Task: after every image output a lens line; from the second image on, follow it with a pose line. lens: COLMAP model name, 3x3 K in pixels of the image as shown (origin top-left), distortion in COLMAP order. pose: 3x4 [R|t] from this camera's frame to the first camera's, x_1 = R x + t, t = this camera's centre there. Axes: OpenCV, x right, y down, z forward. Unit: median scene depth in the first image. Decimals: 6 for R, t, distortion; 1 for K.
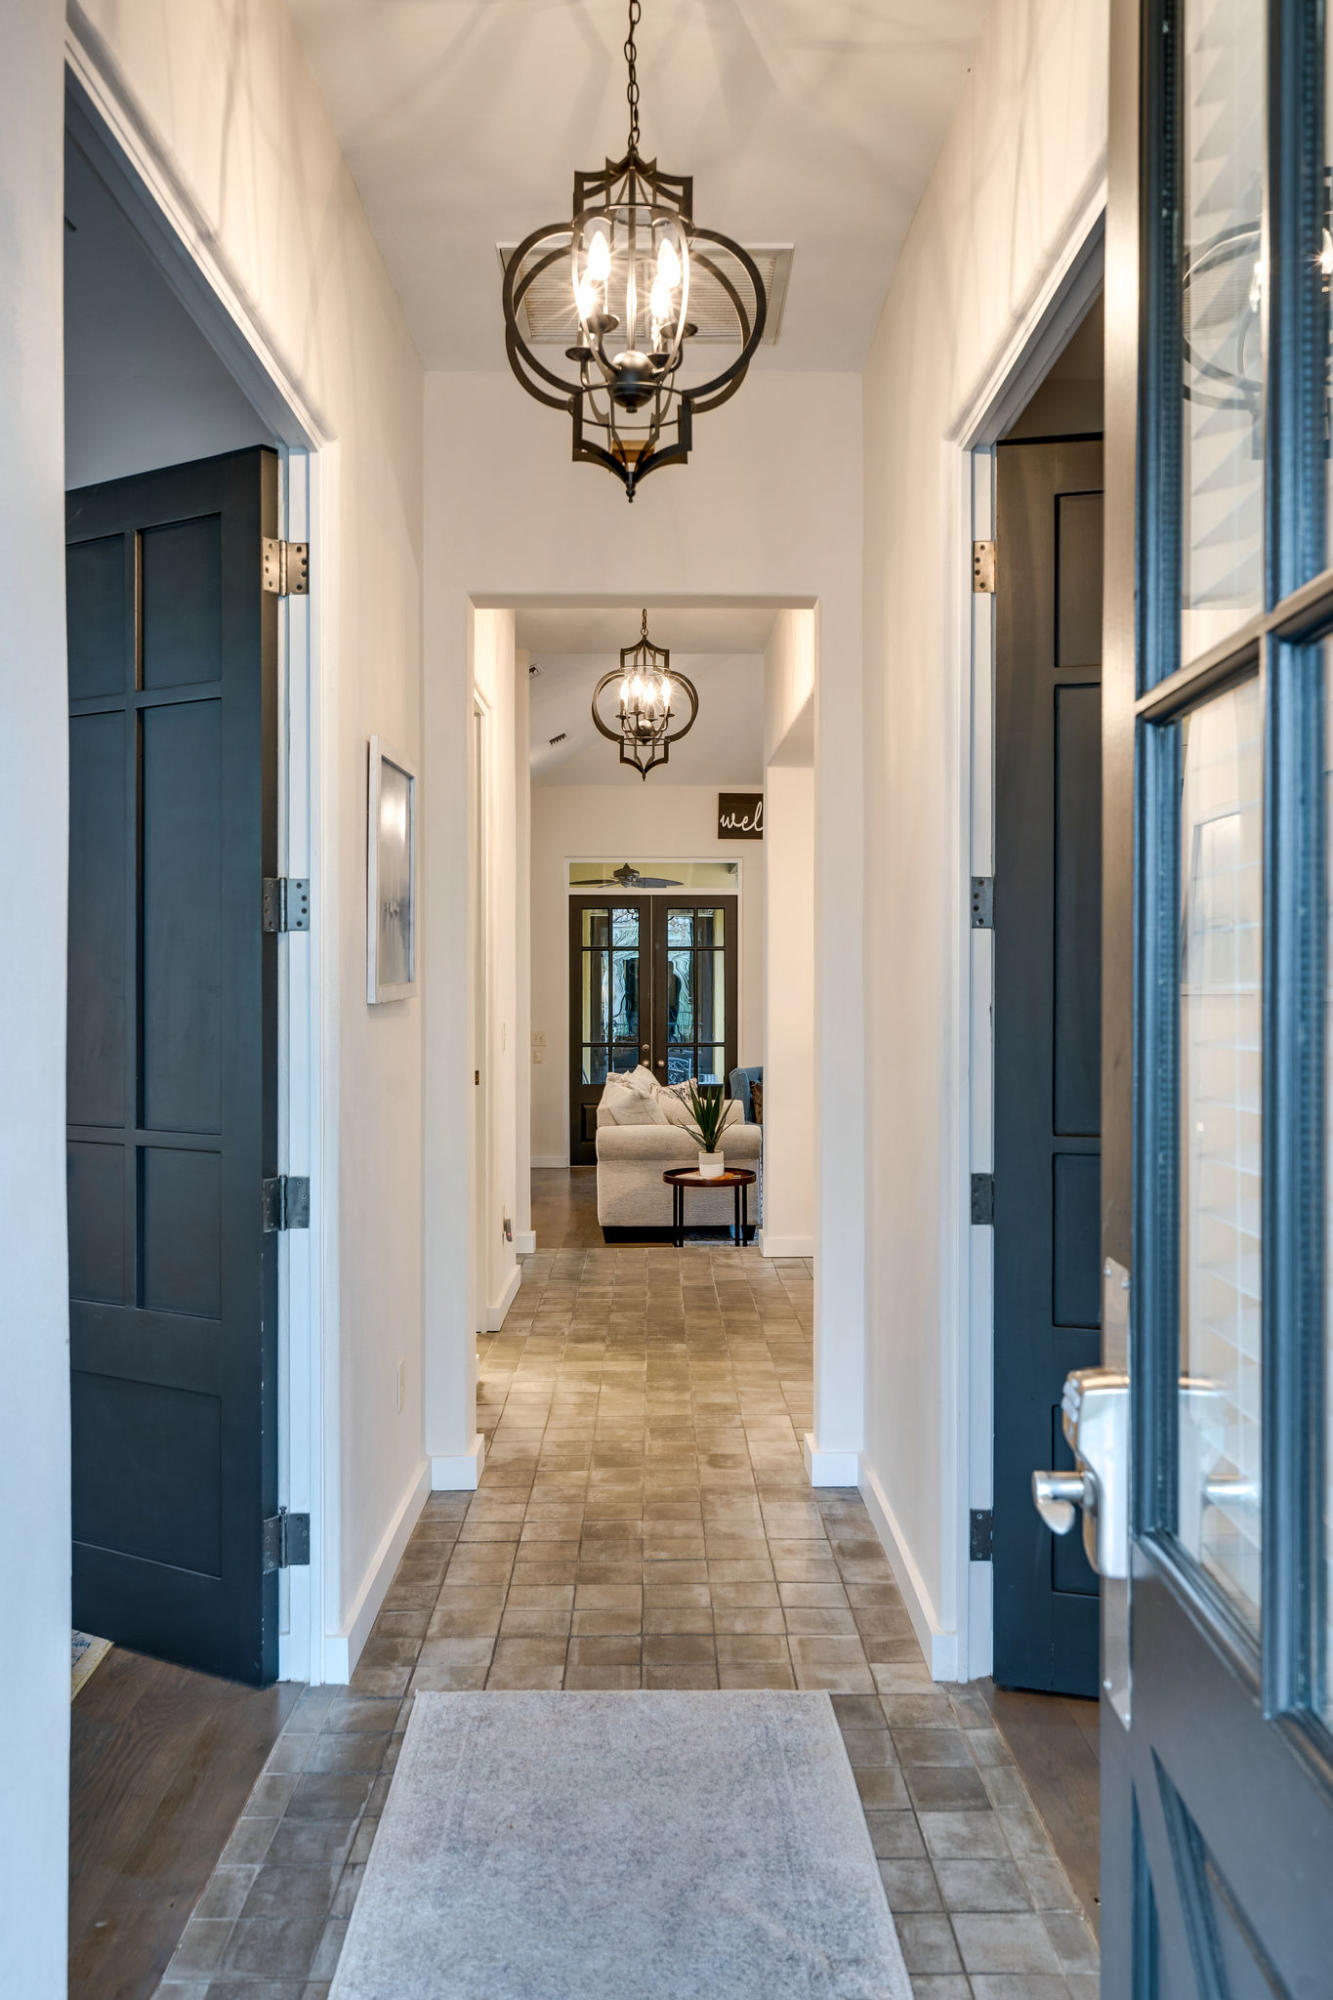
lens RADIAL K [[1865.7, 0, 666.5], [0, 1865.7, 1000.0], [0, 0, 1]] dist [-0.007392, -0.008578]
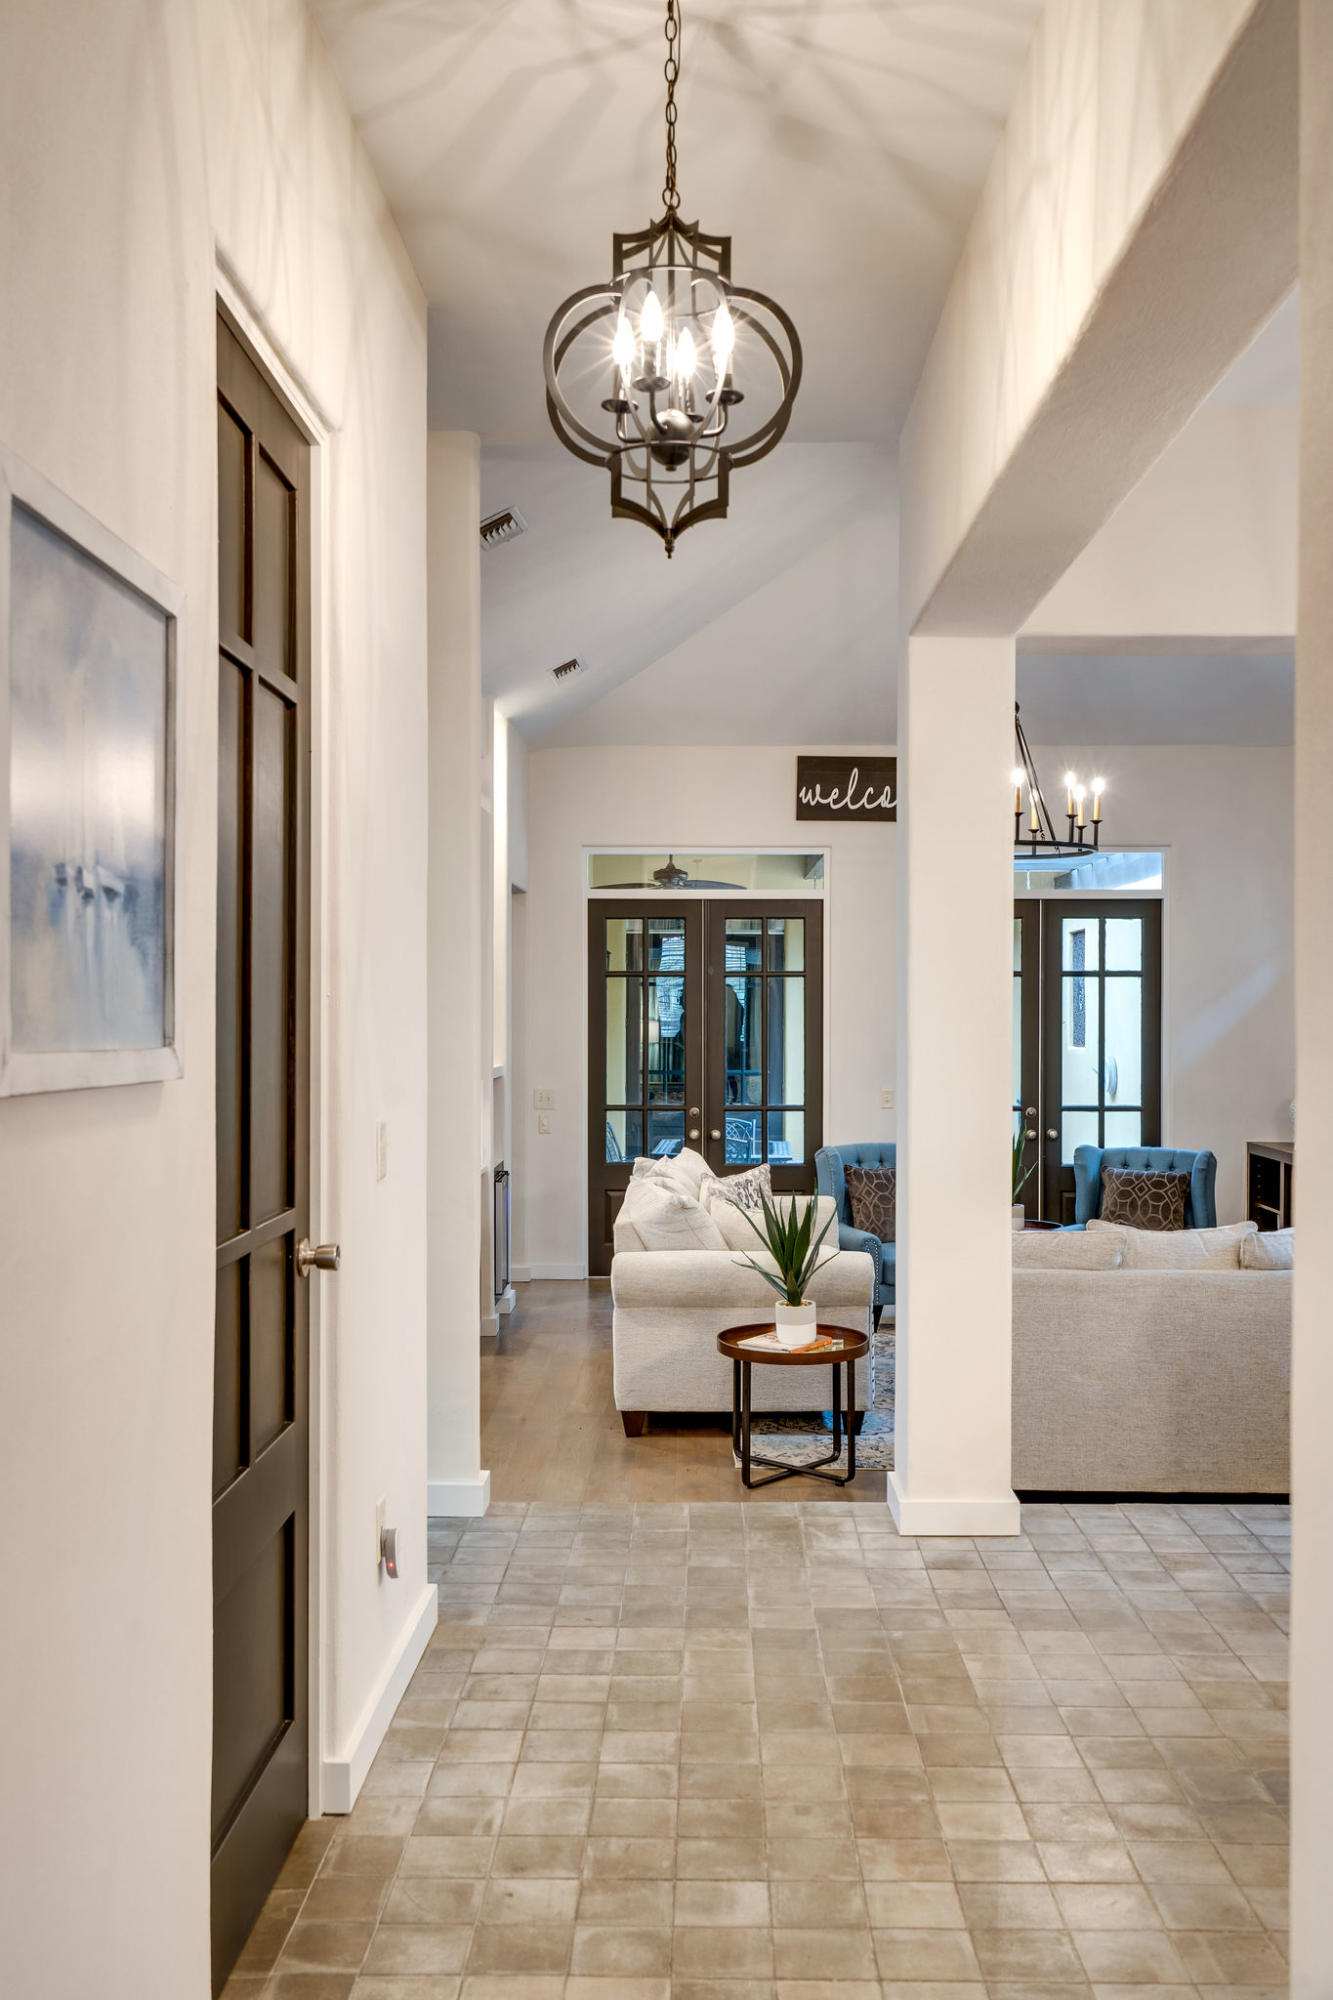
lens RADIAL K [[1865.7, 0, 666.5], [0, 1865.7, 1000.0], [0, 0, 1]] dist [-0.007392, -0.008578]
pose [[0.999522, 0.002653, -0.030805, 0.000157], [-0.003125, 0.999879, -0.015259, -0.007382], [0.030761, 0.015348, 0.999409, 0.326037]]
